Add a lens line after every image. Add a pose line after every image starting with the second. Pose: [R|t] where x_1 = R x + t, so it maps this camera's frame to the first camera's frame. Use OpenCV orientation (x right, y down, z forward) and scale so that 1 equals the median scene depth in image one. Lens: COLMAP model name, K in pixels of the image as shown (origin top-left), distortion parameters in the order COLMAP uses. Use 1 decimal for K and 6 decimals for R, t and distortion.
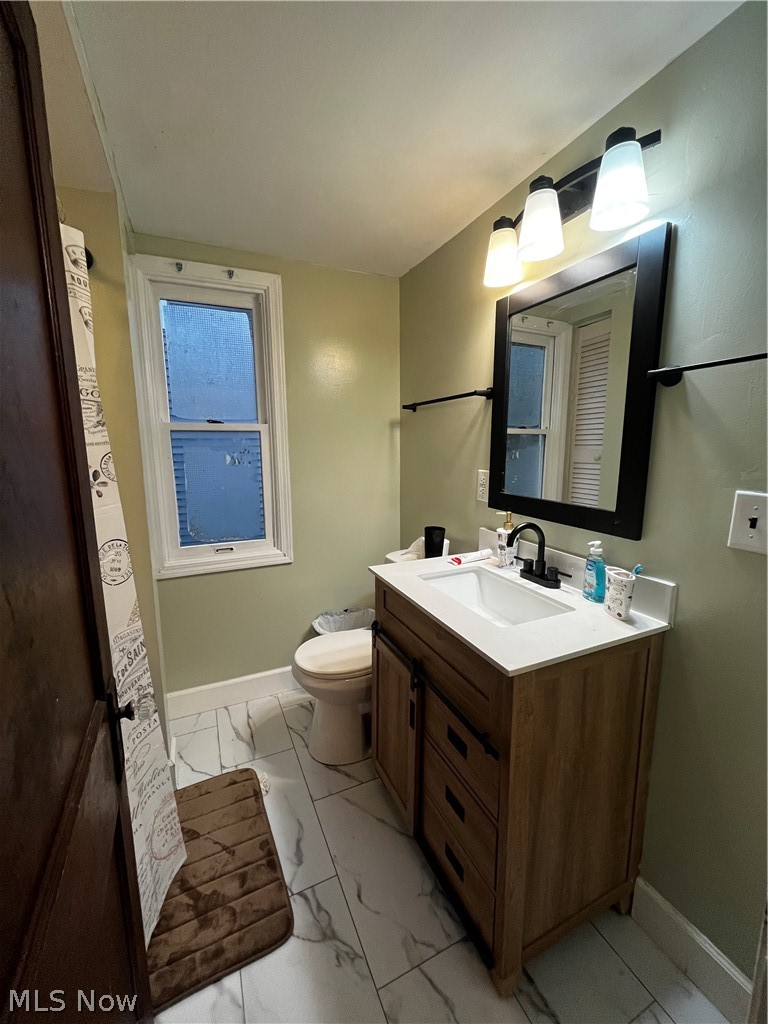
lens RADIAL K [[412.3, 0, 385.2], [0, 412.3, 508.4], [0, 0, 1]] dist [-0.000618, -0.000538]
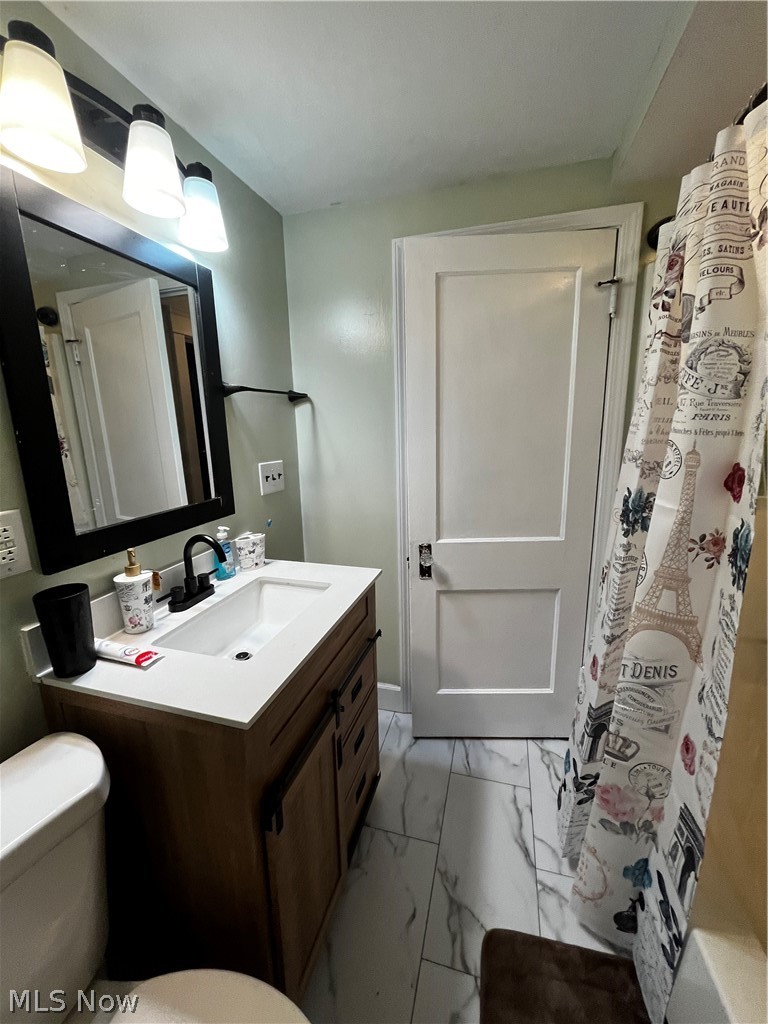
lens RADIAL K [[412.3, 0, 383.6], [0, 412.3, 512.4], [0, 0, 1]] dist [-0.000618, -0.000538]
pose [[-0.755436, -0.120245, 0.644095, -0.551919], [0.123592, 0.939220, 0.320298, -0.267435], [-0.643461, 0.321570, -0.694659, 1.515614]]
